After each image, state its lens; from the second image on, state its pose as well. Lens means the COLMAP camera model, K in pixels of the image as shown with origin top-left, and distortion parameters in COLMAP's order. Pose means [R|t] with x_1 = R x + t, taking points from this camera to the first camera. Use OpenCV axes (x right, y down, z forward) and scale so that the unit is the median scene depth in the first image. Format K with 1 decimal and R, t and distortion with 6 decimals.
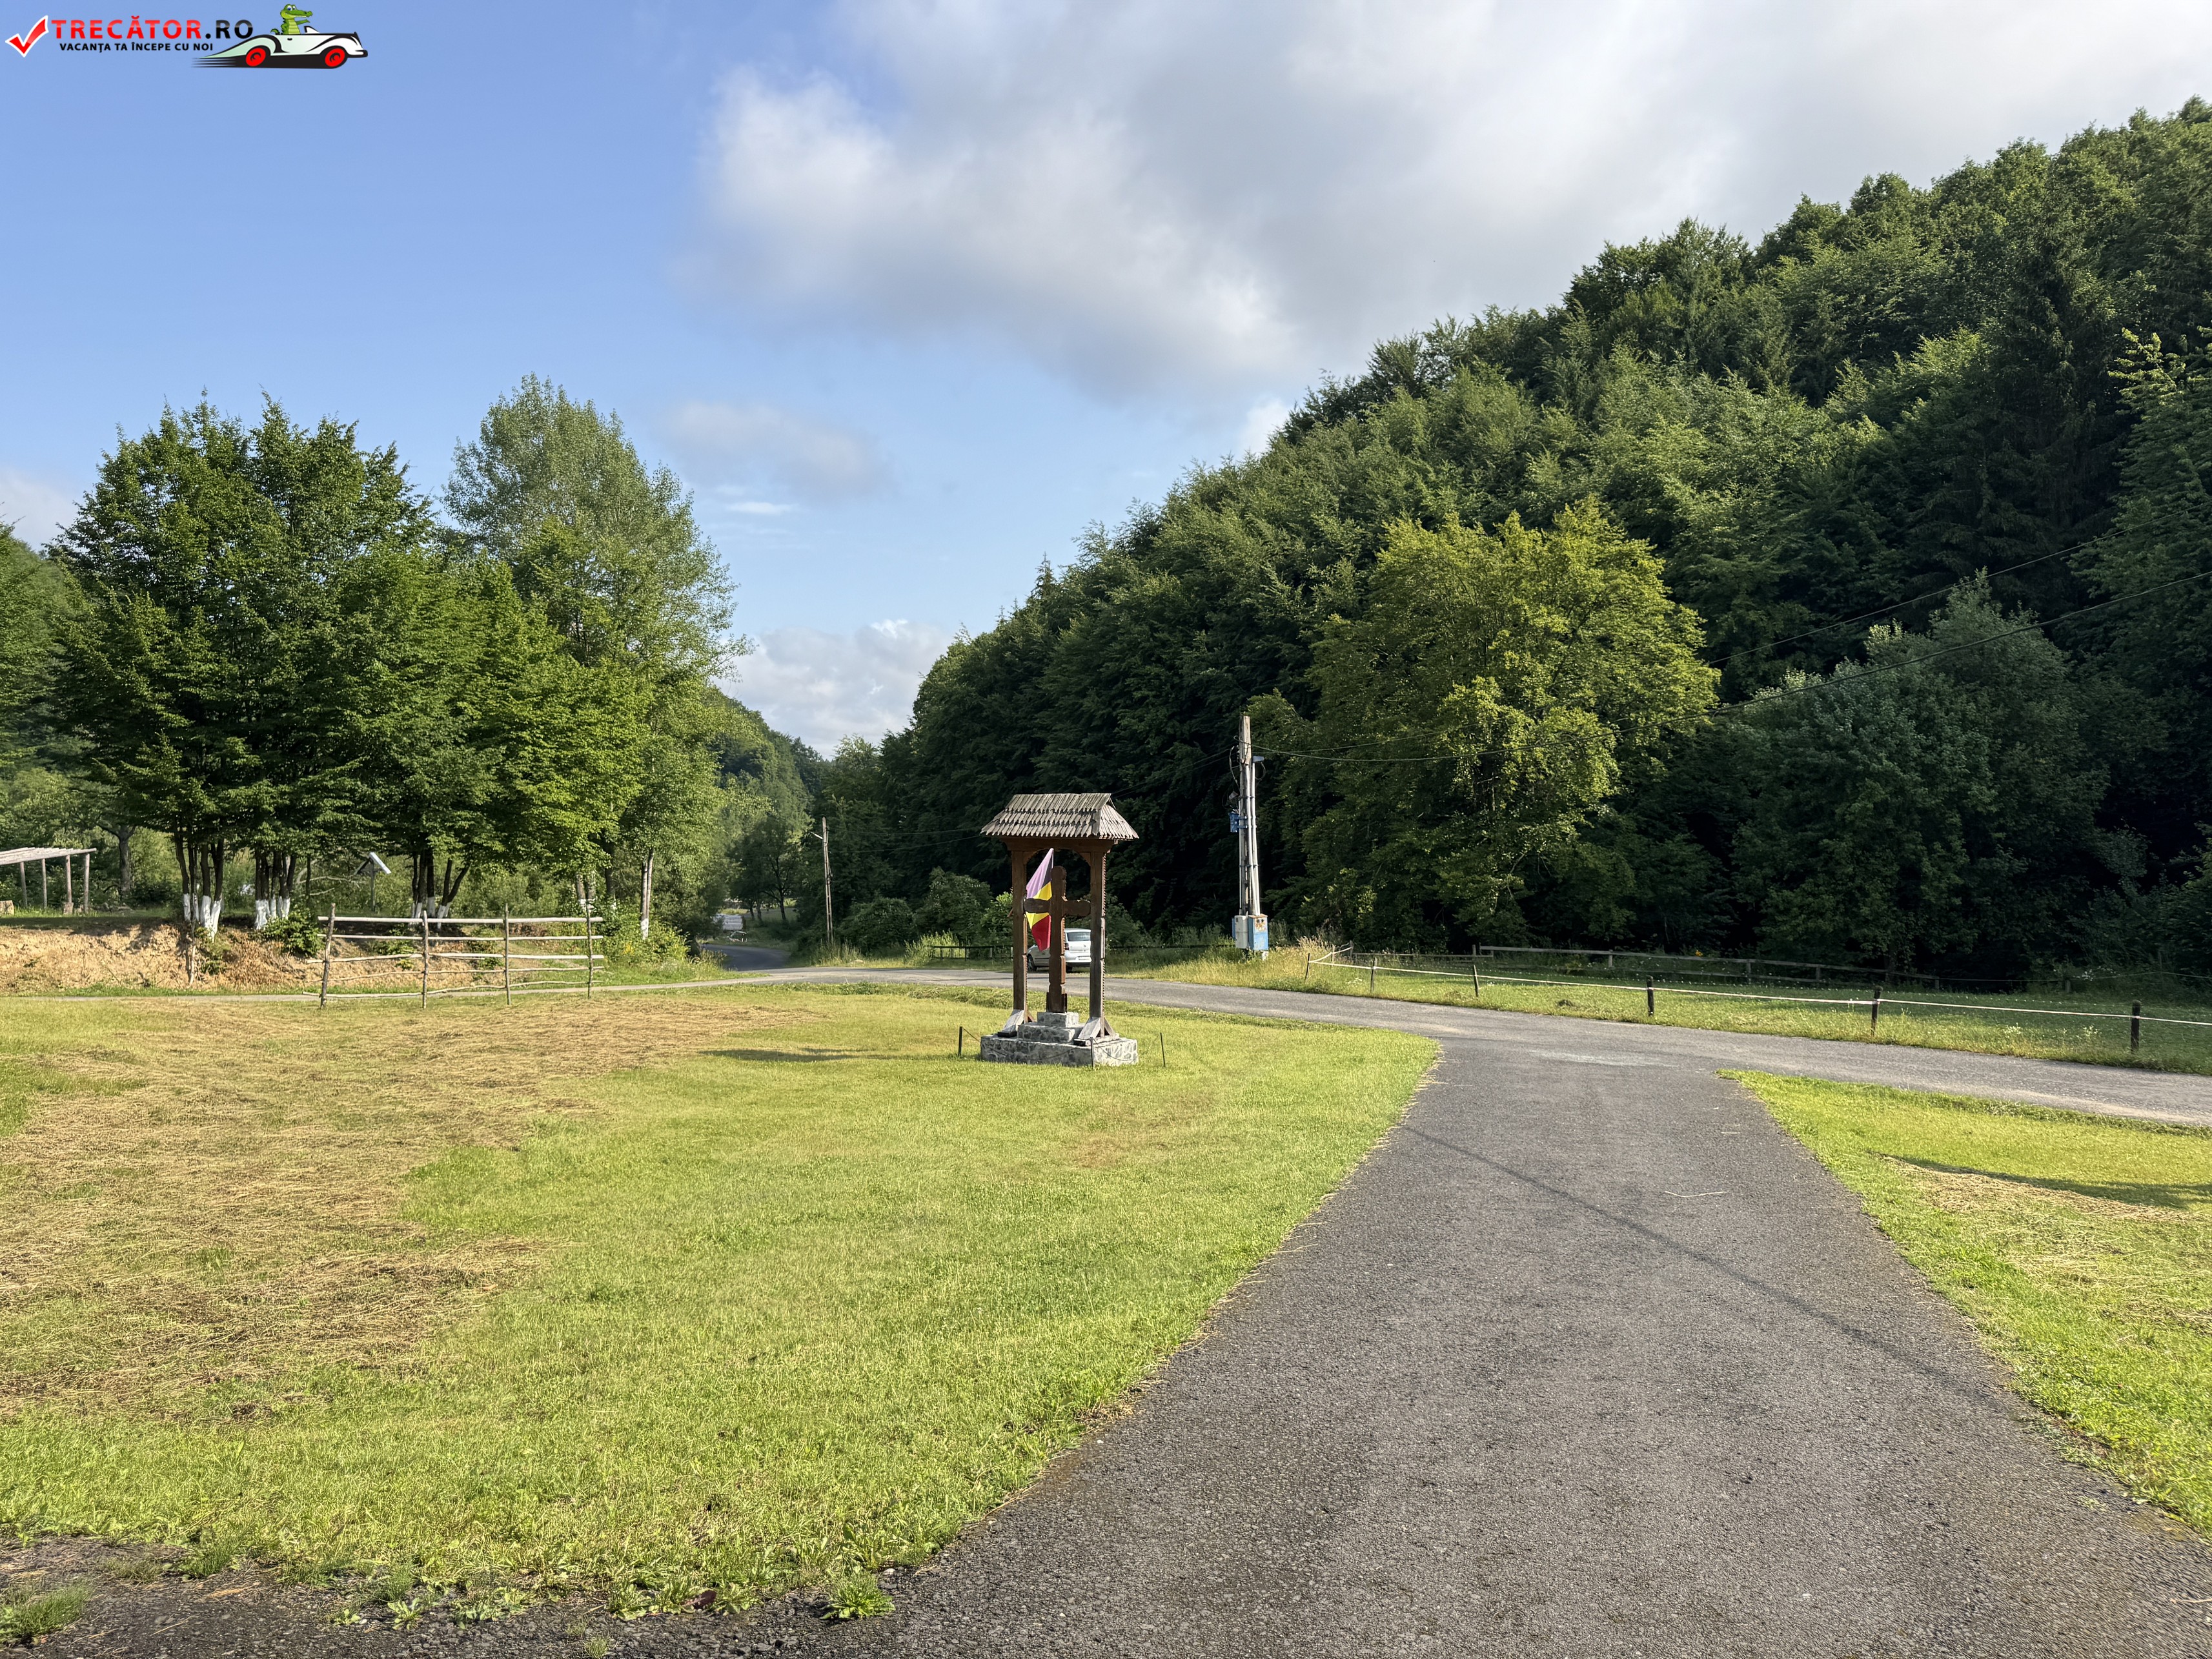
lens RADIAL K [[1537.3, 0, 1102.9], [0, 1537.3, 812.3], [0, 0, 1]] dist [0.084395, -0.104789]
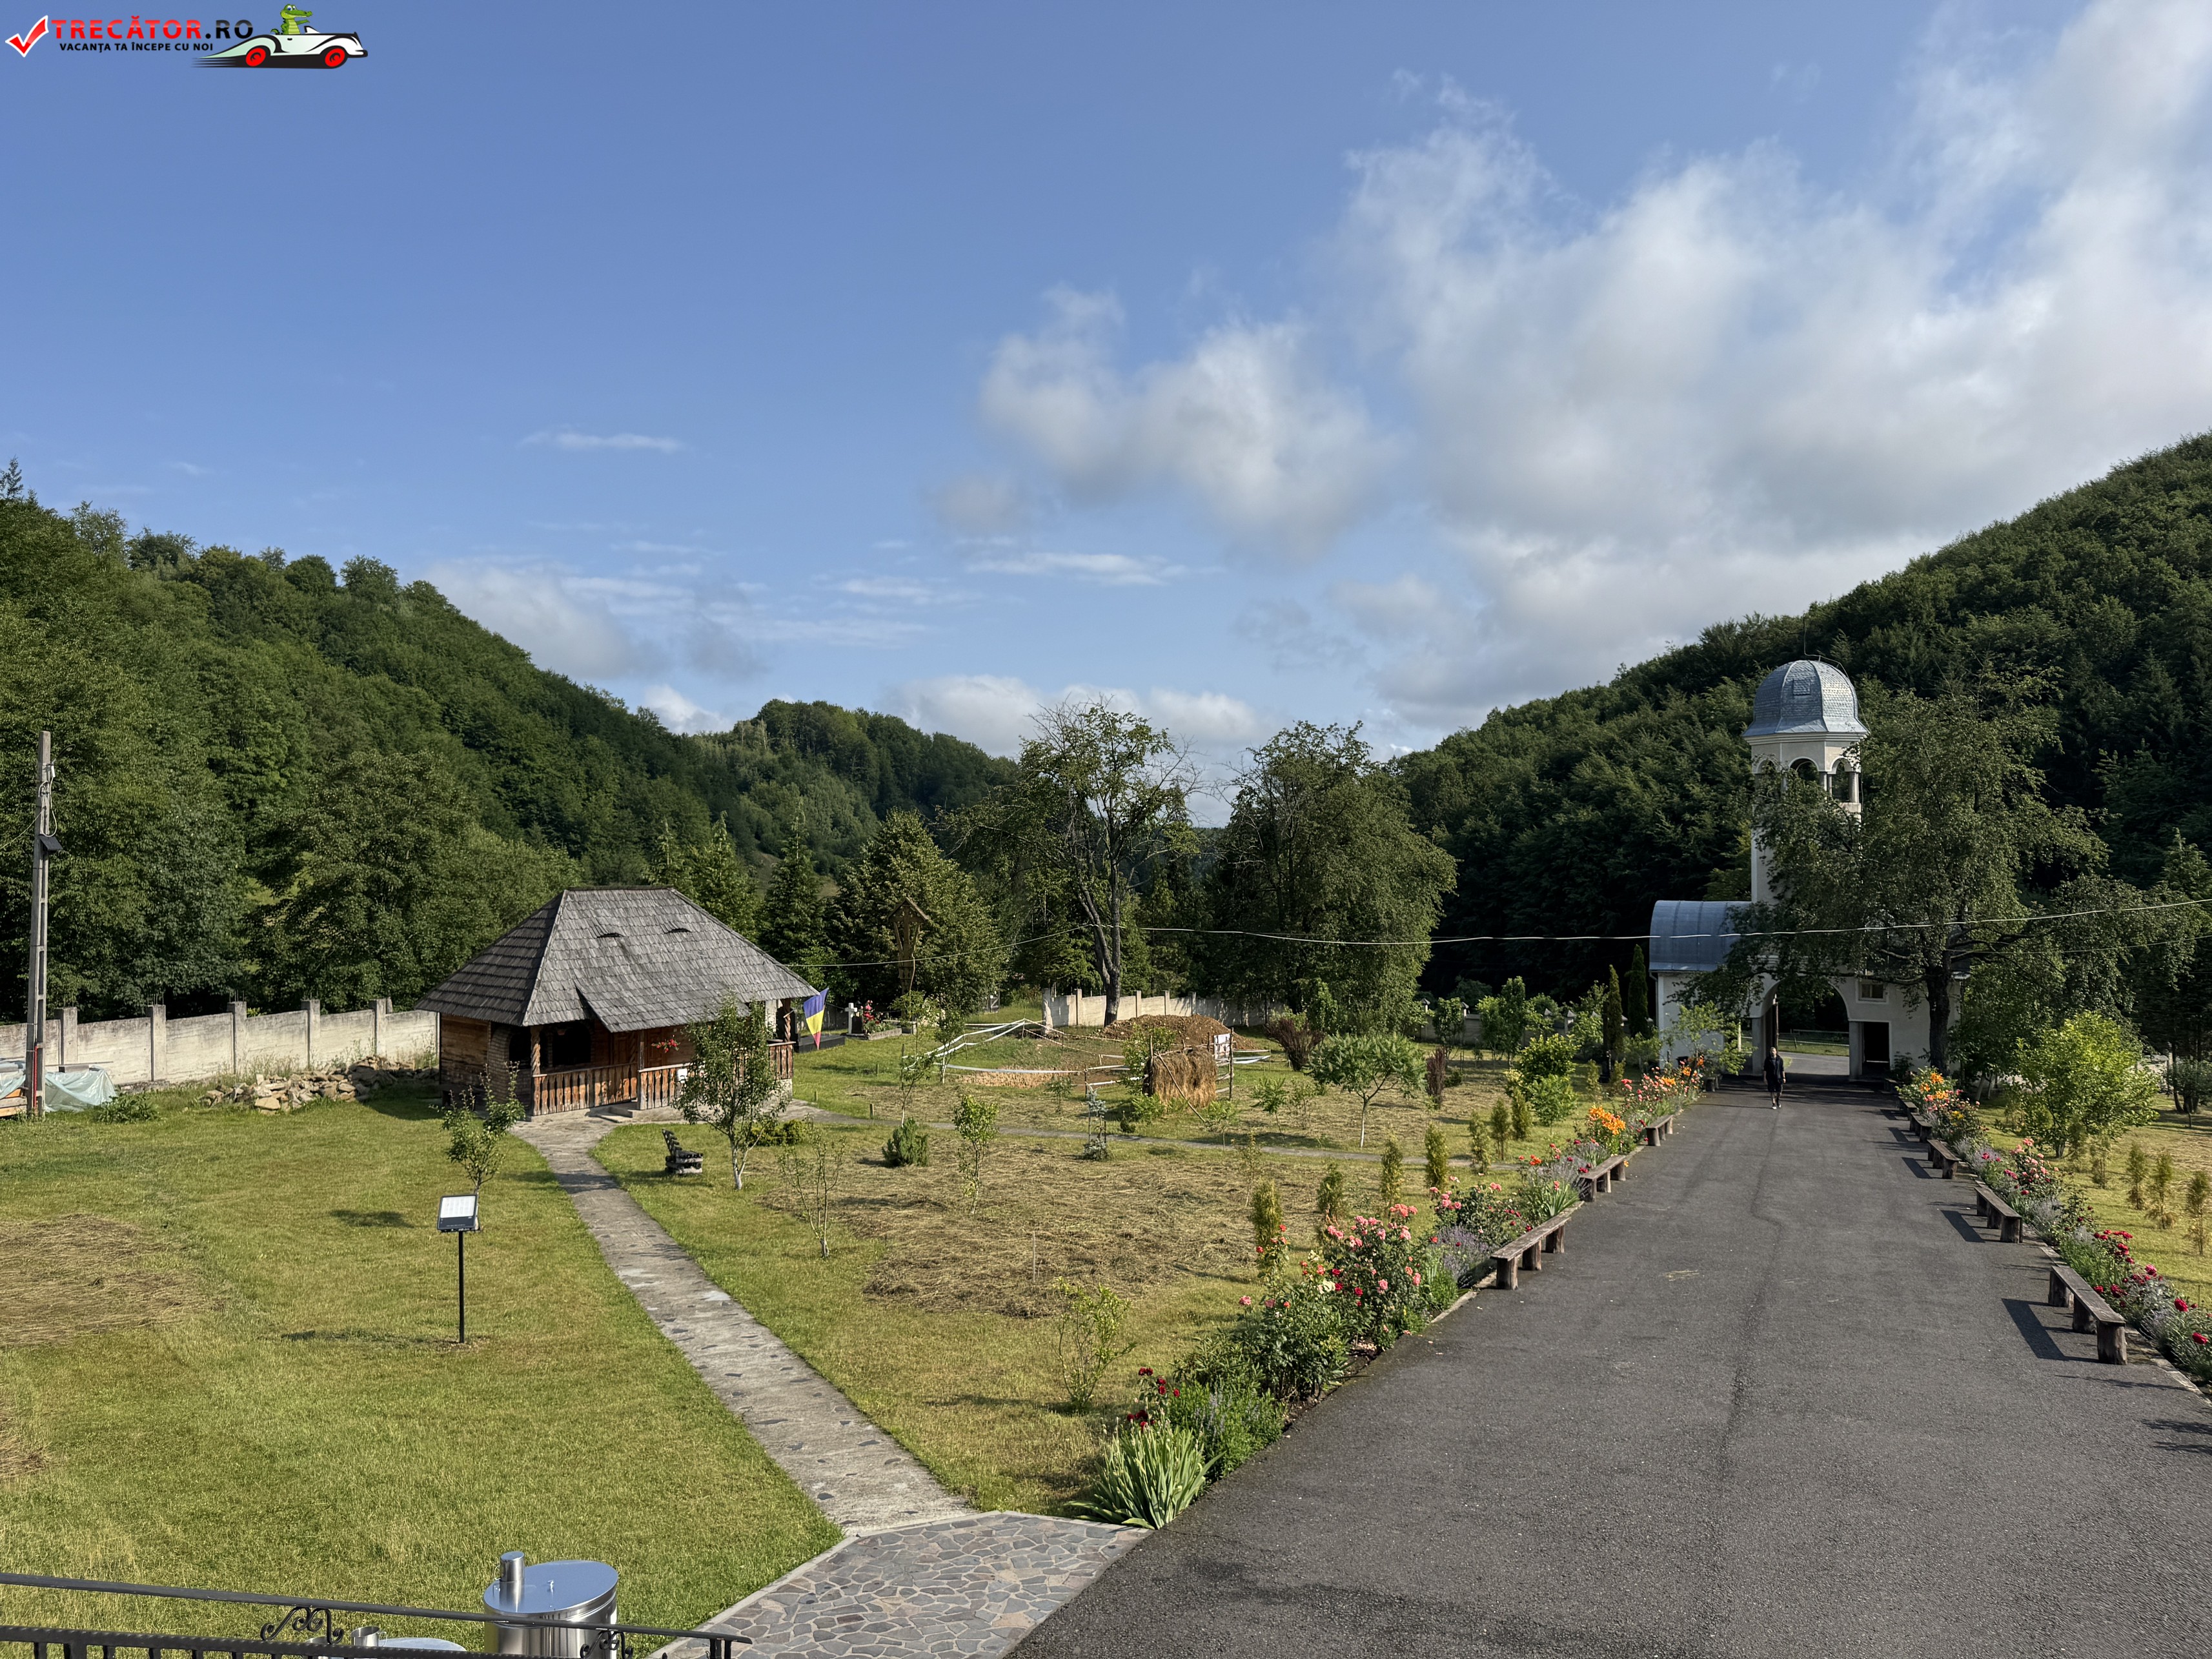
lens RADIAL K [[1537.3, 0, 1115.8], [0, 1537.3, 820.8], [0, 0, 1]] dist [0.084395, -0.104789]
pose [[0.990362, 0.010018, -0.138143, -0.304020], [-0.014678, 0.999355, -0.032760, -0.090541], [0.137726, 0.034472, 0.989870, -0.986312]]
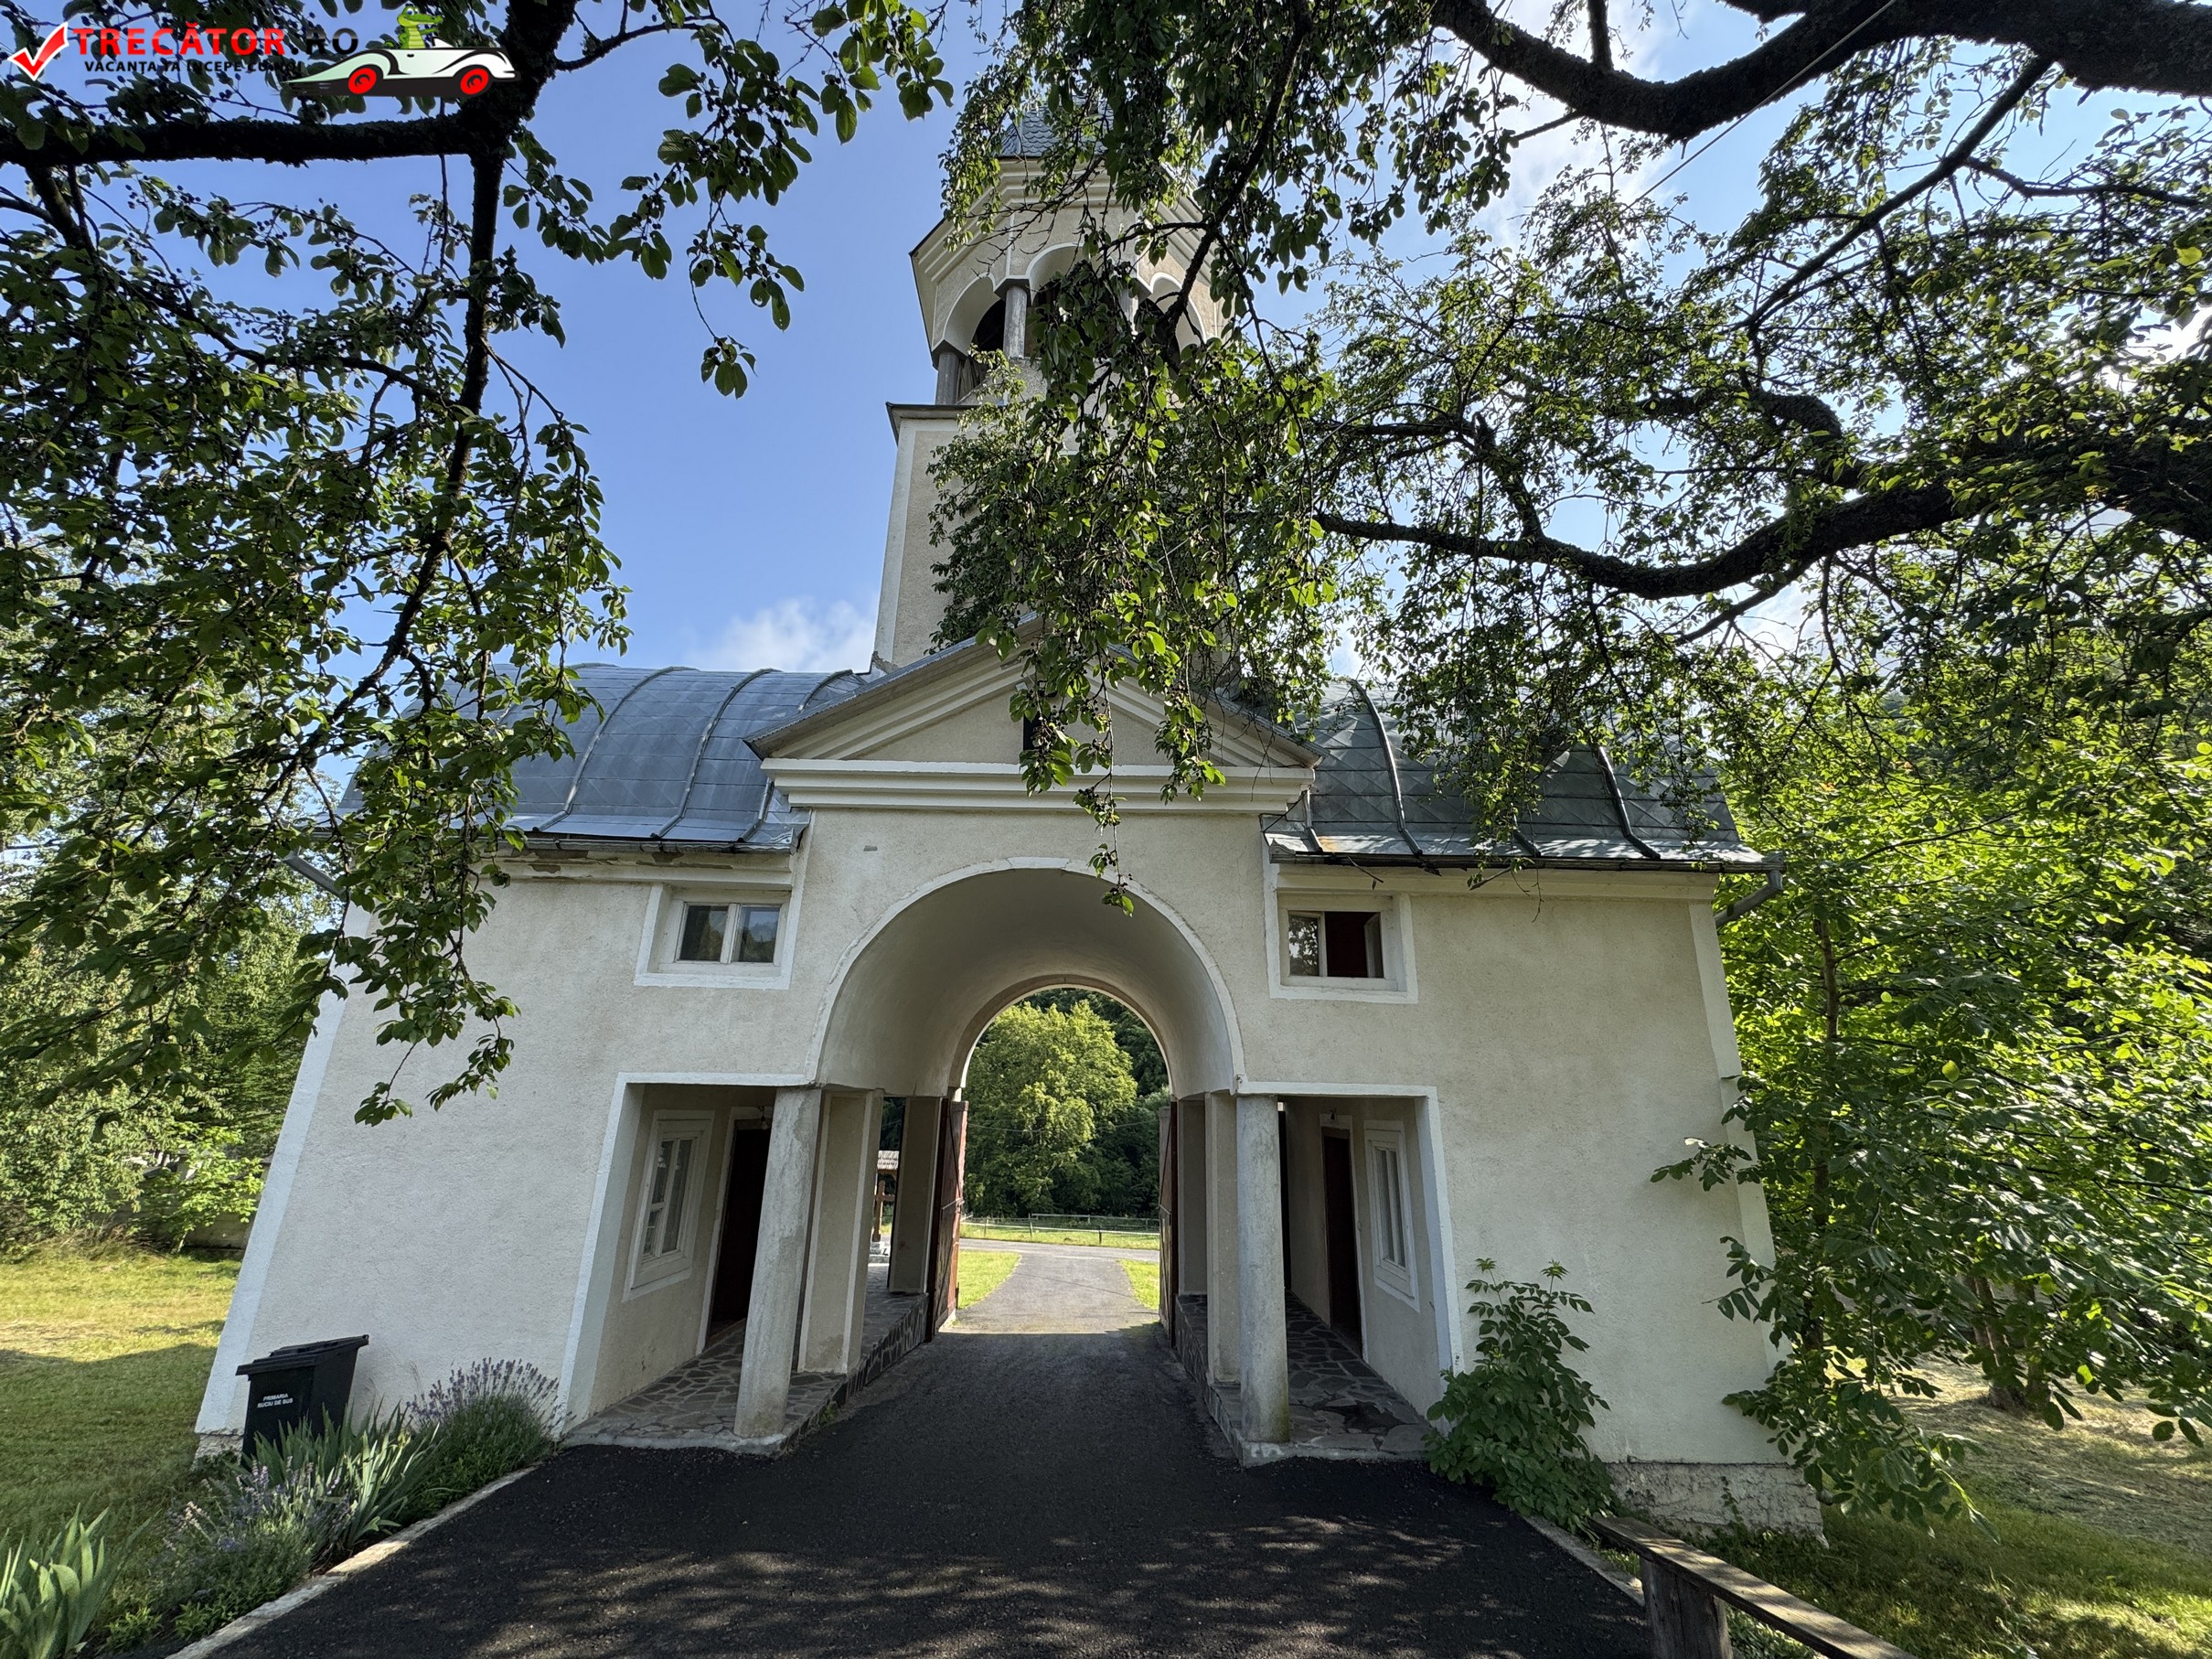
lens RADIAL K [[876.7, 0, 1100.8], [0, 876.7, 823.3], [0, 0, 1]] dist [0.001237, -0.000160]
pose [[0.950054, 0.118682, 0.288637, -0.054926], [-0.017763, 0.943933, -0.329660, -0.017125], [-0.311578, 0.308068, 0.898895, -0.196977]]
